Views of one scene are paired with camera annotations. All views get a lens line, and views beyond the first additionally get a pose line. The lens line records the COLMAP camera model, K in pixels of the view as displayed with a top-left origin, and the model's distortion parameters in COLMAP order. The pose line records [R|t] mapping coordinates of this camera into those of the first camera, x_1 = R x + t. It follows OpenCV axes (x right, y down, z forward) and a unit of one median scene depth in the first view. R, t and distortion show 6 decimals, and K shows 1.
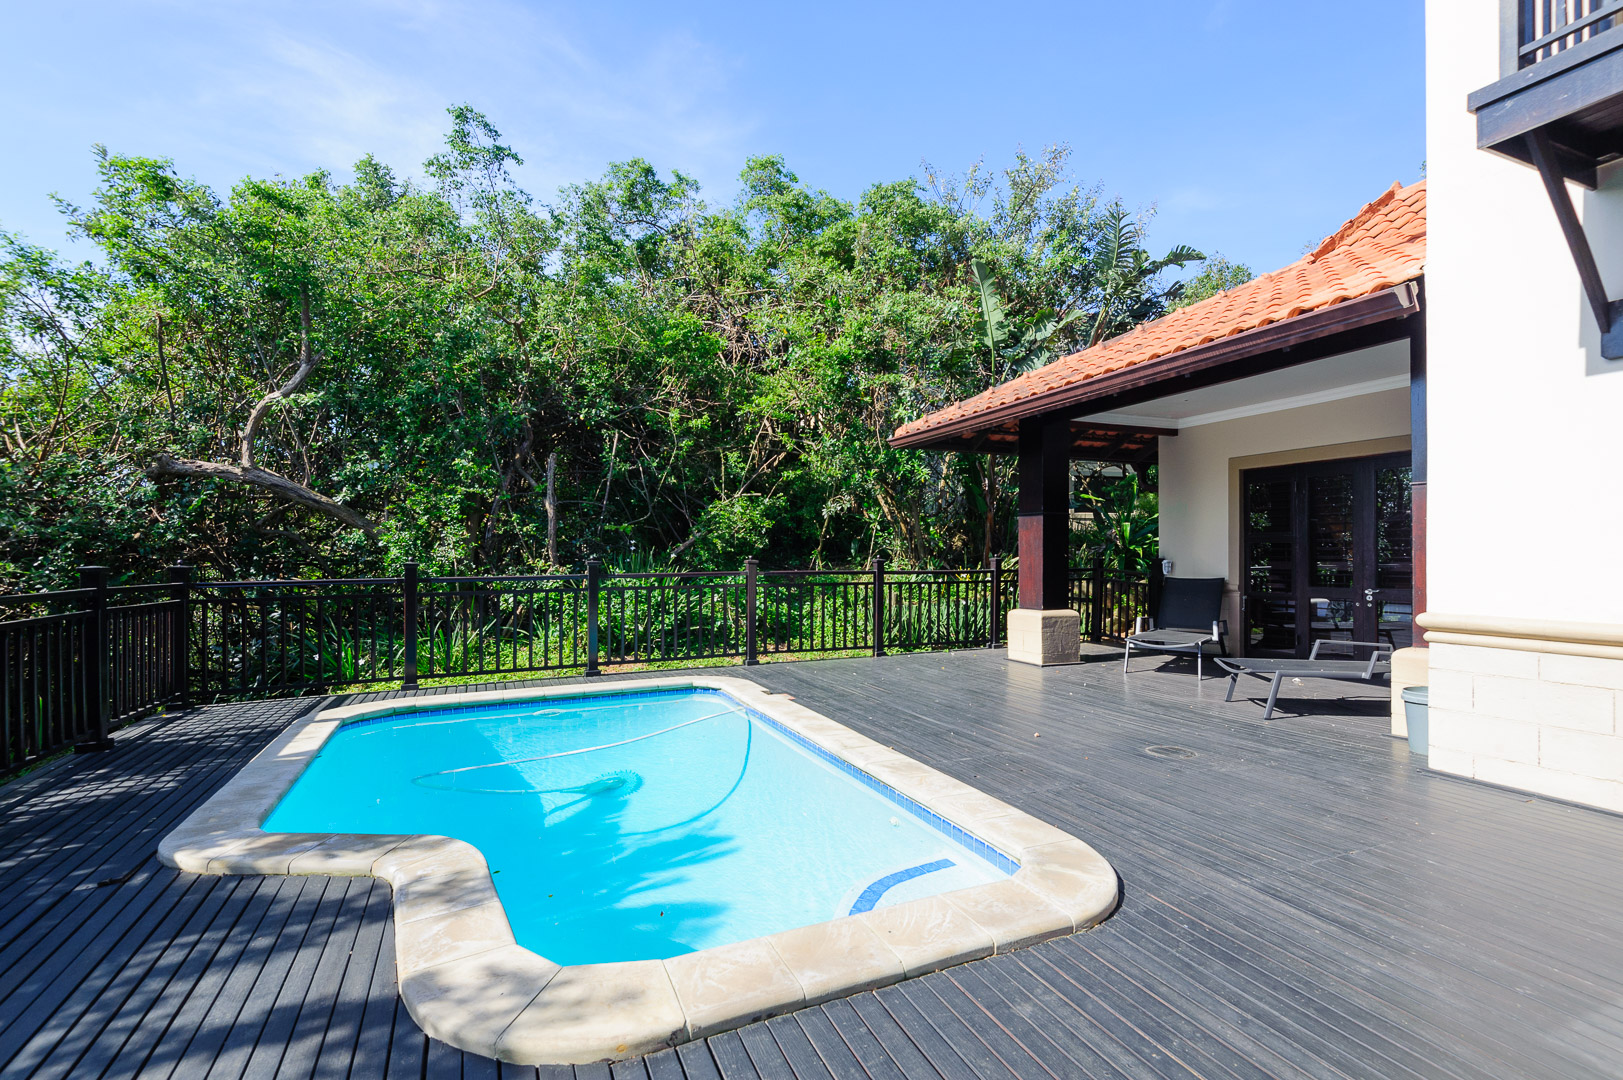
lens RADIAL K [[736.2, 0, 807.8], [0, 736.2, 554.1], [0, 0, 1]] dist [0.004284, 0.000442]
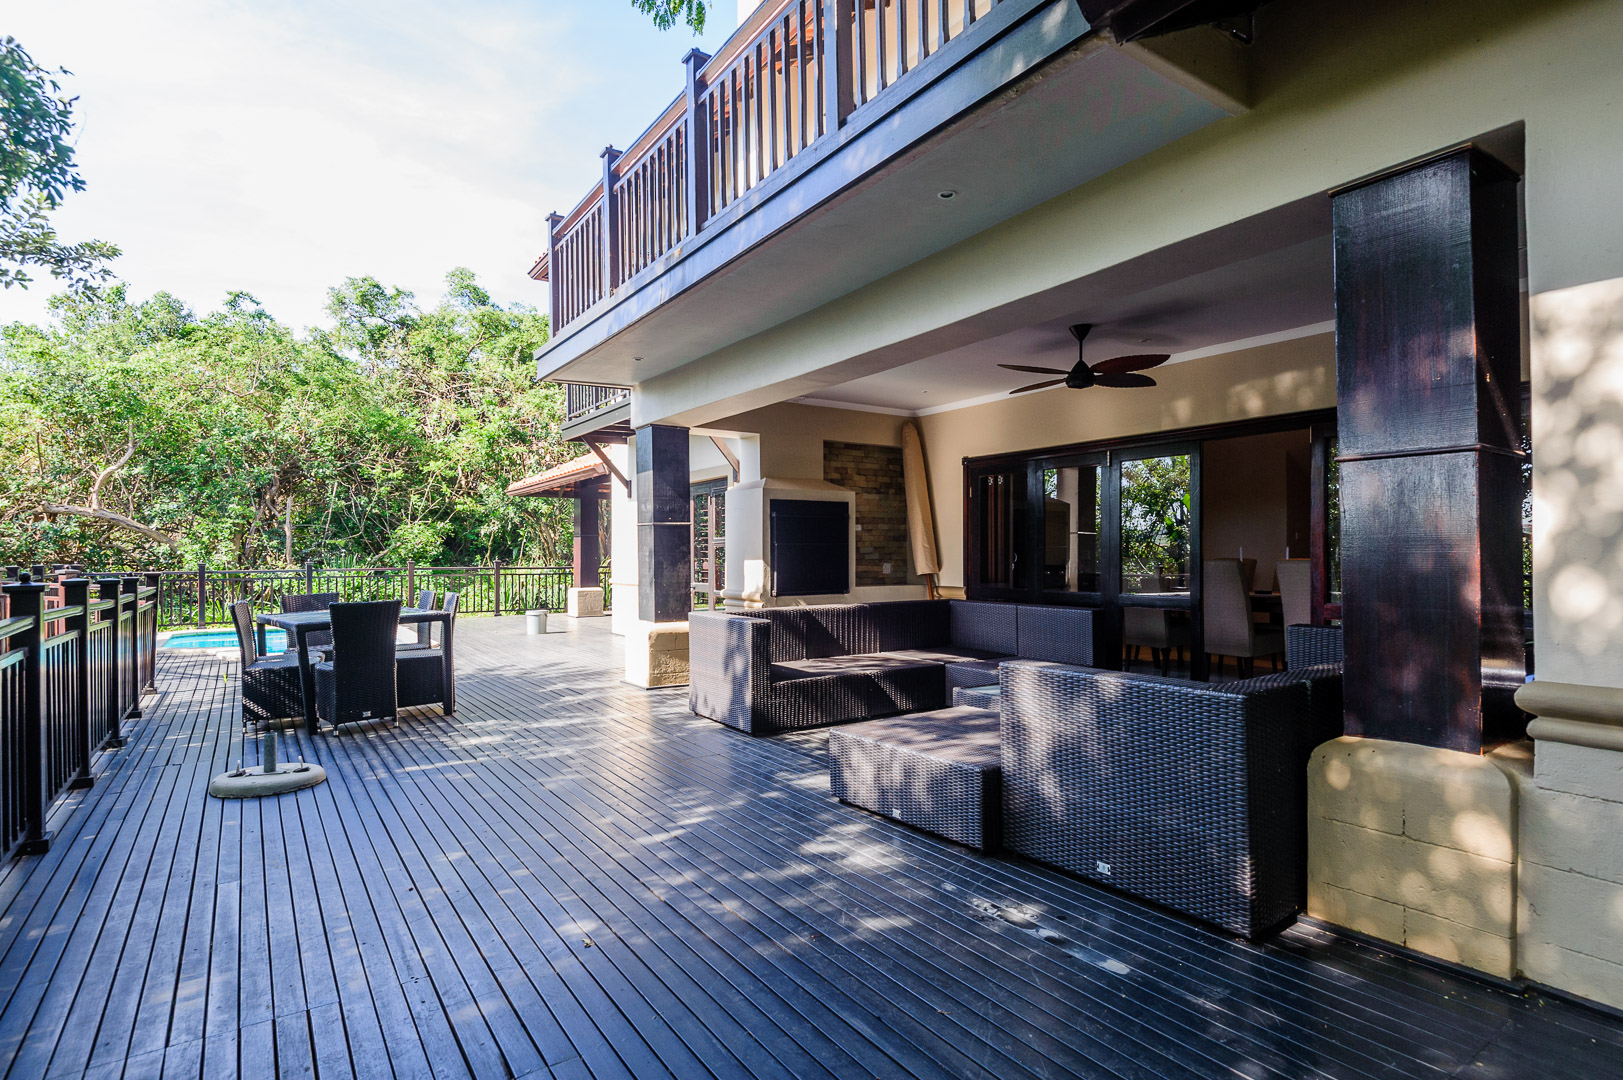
lens RADIAL K [[821.4, 0, 818.0], [0, 821.4, 539.1], [0, 0, 1]] dist [-0.004427, -0.000306]
pose [[0.980552, 0.004825, 0.196200, 0.502869], [-0.002591, 0.999929, -0.011639, -0.025694], [-0.196242, 0.010904, 0.980495, -1.149794]]
